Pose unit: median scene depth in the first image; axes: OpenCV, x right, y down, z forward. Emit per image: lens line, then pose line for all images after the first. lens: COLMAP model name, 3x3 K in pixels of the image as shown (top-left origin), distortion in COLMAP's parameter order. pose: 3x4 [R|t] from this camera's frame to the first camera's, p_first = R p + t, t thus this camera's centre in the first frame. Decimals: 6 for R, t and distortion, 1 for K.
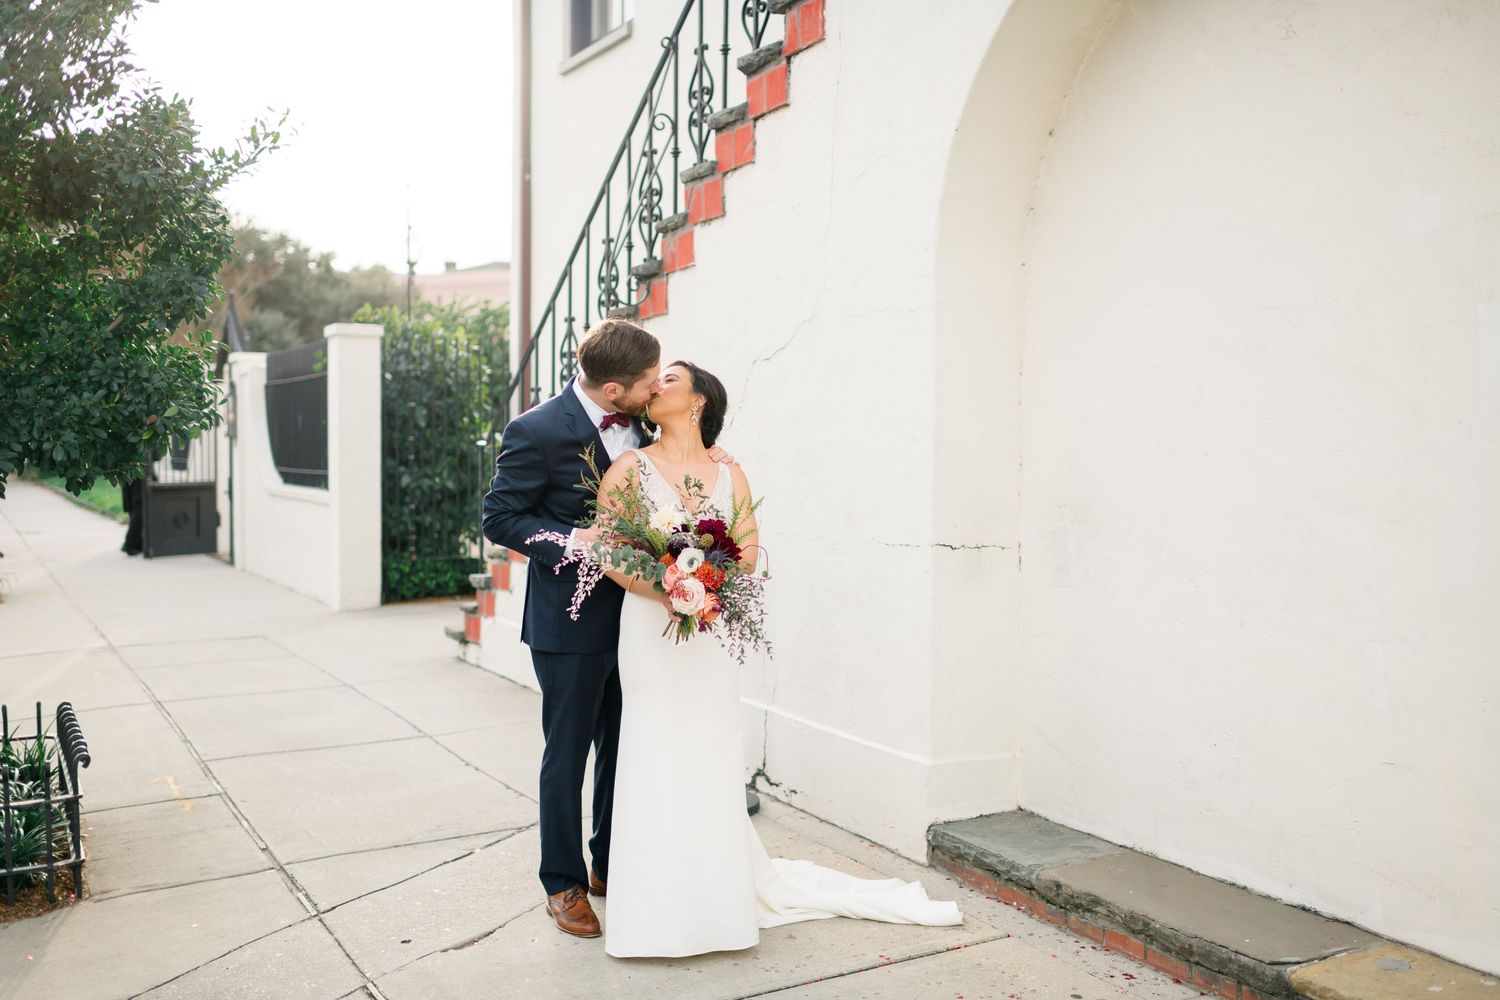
lens RADIAL K [[1591.2, 0, 756.0], [0, 1591.2, 494.4], [0, 0, 1]] dist [0.001070, 0.018126]
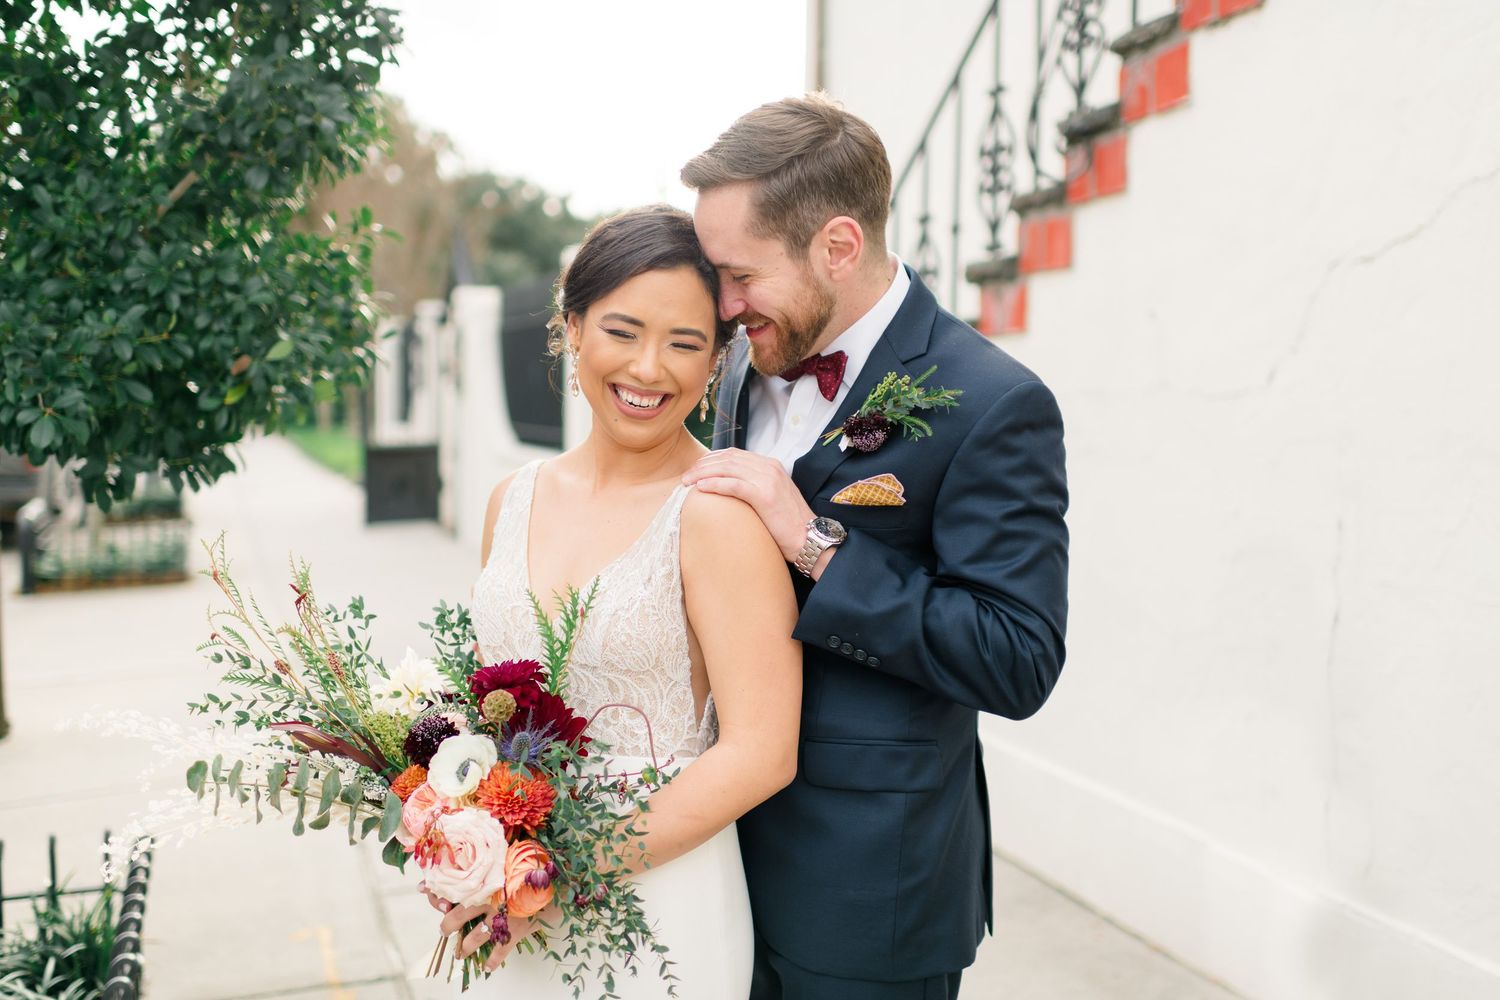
lens RADIAL K [[1591.2, 0, 756.0], [0, 1591.2, 494.4], [0, 0, 1]] dist [0.001070, 0.018126]
pose [[0.989843, 0.016102, -0.141247, -0.133678], [-0.011670, 0.999415, 0.032156, -0.022434], [0.141682, -0.030181, 0.989452, 0.483519]]
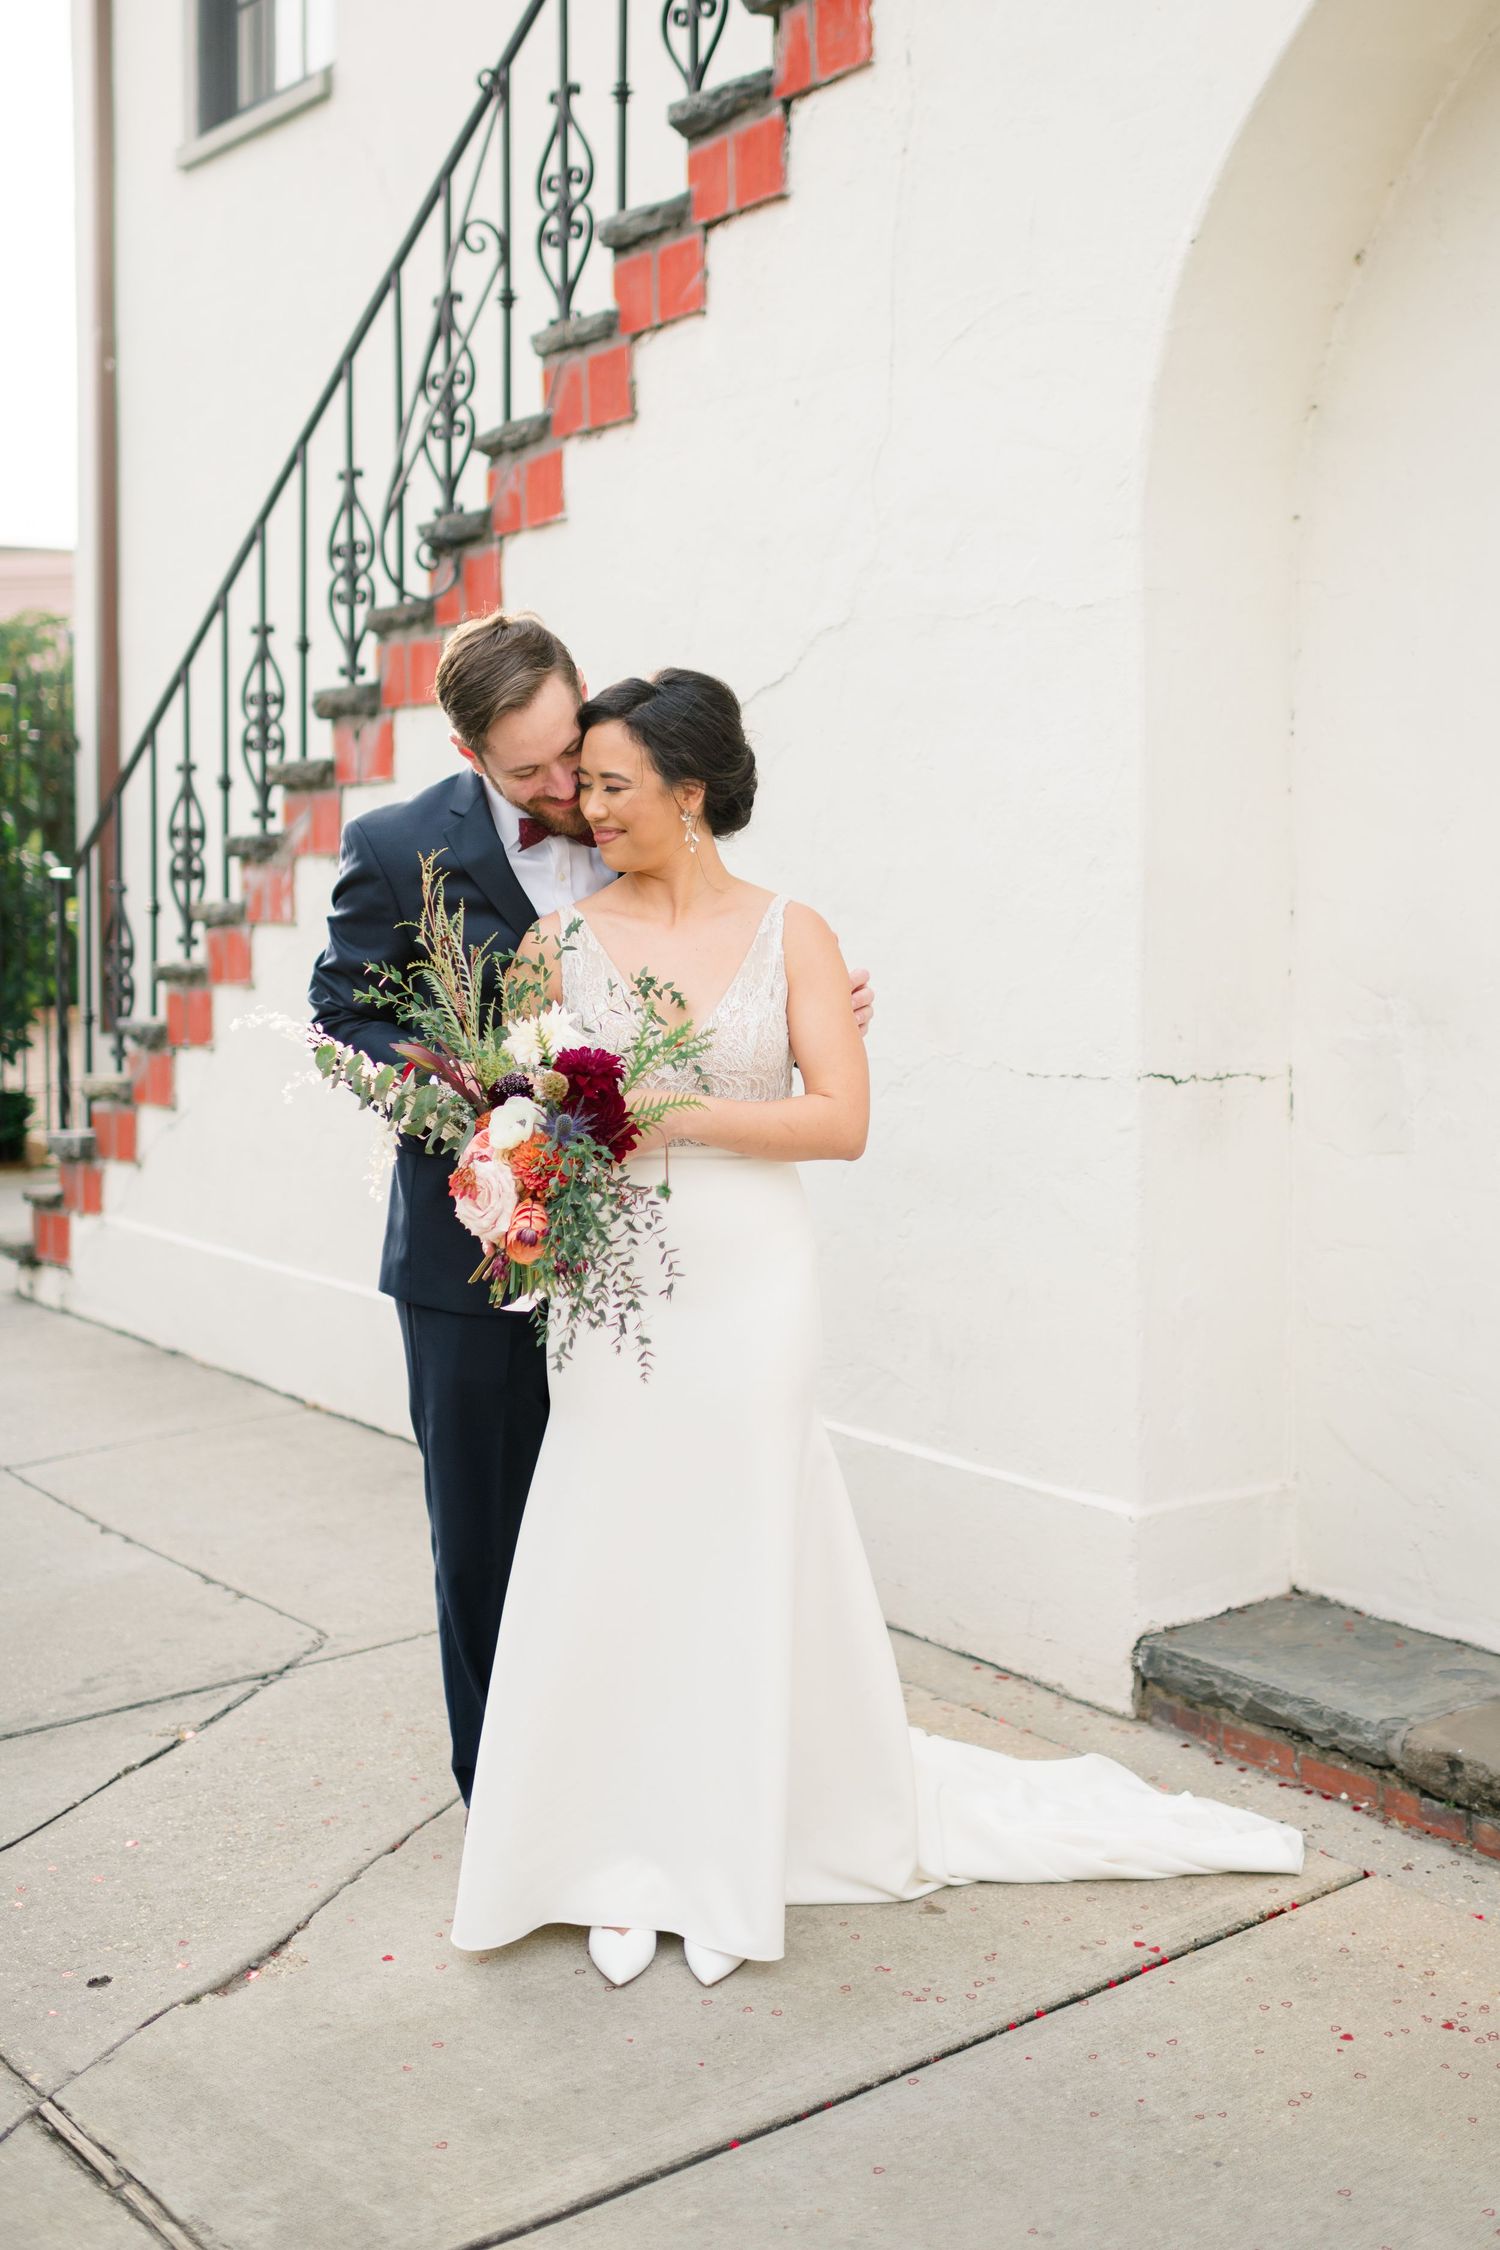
lens RADIAL K [[2682.1, 0, 881.1], [0, 2682.1, 961.6], [0, 0, 1]] dist [0.005813, -0.009353]
pose [[0.984145, -0.011105, 0.177015, -0.111017], [0.010472, 0.999935, 0.004509, -0.008212], [-0.177054, -0.002584, 0.984198, 0.176710]]
